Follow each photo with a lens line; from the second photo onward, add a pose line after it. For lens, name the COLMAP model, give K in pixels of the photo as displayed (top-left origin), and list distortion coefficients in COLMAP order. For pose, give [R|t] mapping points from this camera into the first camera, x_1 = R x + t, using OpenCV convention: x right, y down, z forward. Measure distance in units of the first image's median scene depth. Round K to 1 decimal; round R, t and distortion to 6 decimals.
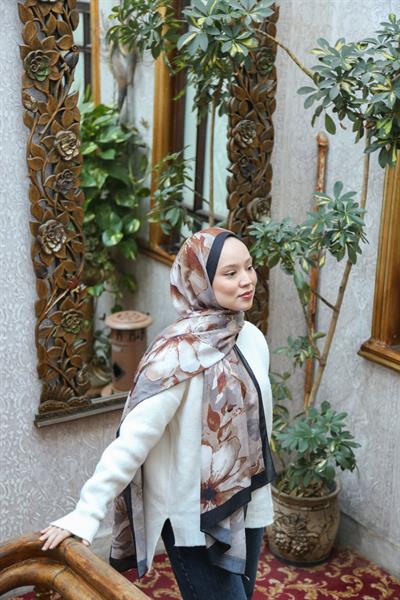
lens RADIAL K [[1000.2, 0, 203.7], [0, 1000.2, 298.3], [0, 0, 1]] dist [0.225992, 0.096416]
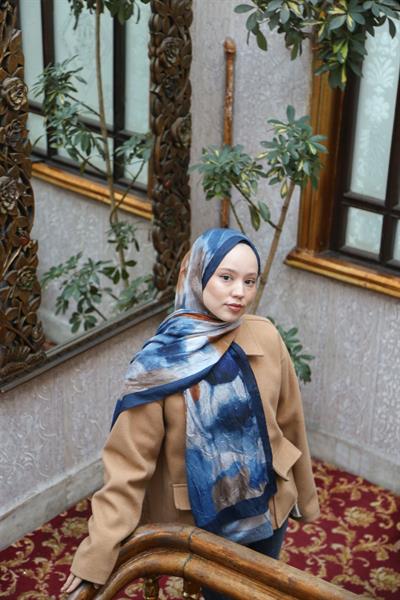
lens RADIAL K [[1097.2, 0, 197.6], [0, 1097.2, 297.7], [0, 0, 1]] dist [0.304024, -0.142314]
pose [[0.944577, -0.142505, 0.295746, -0.275974], [0.090248, 0.978881, 0.183434, -0.128710], [-0.315640, -0.146578, 0.937489, -0.015918]]
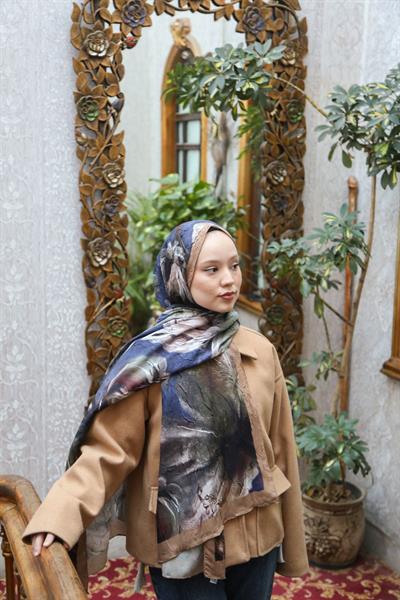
lens RADIAL K [[779.6, 0, 196.9], [0, 779.6, 296.5], [0, 0, 1]] dist [0.120604, 0.033700]
pose [[0.976225, 0.016149, -0.216157, 0.149830], [-0.041935, 0.992452, -0.115245, 0.085542], [0.212664, 0.121569, 0.969533, 0.128139]]
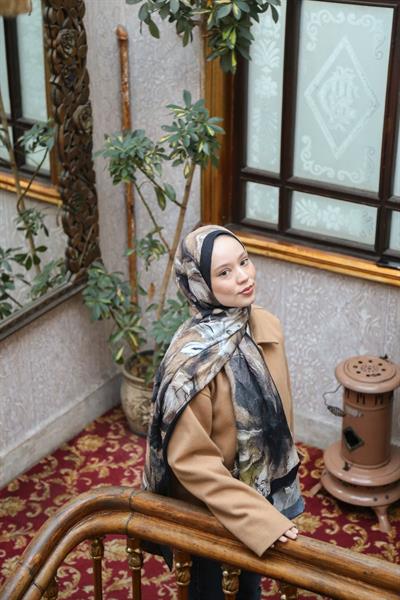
lens RADIAL K [[1126.7, 0, 203.2], [0, 1126.7, 299.0], [0, 0, 1]] dist [0.301695, 0.000345]
pose [[0.896748, -0.221902, 0.382888, -0.322570], [0.144447, 0.964582, 0.220718, -0.152778], [-0.418305, -0.142622, 0.897040, -0.089856]]
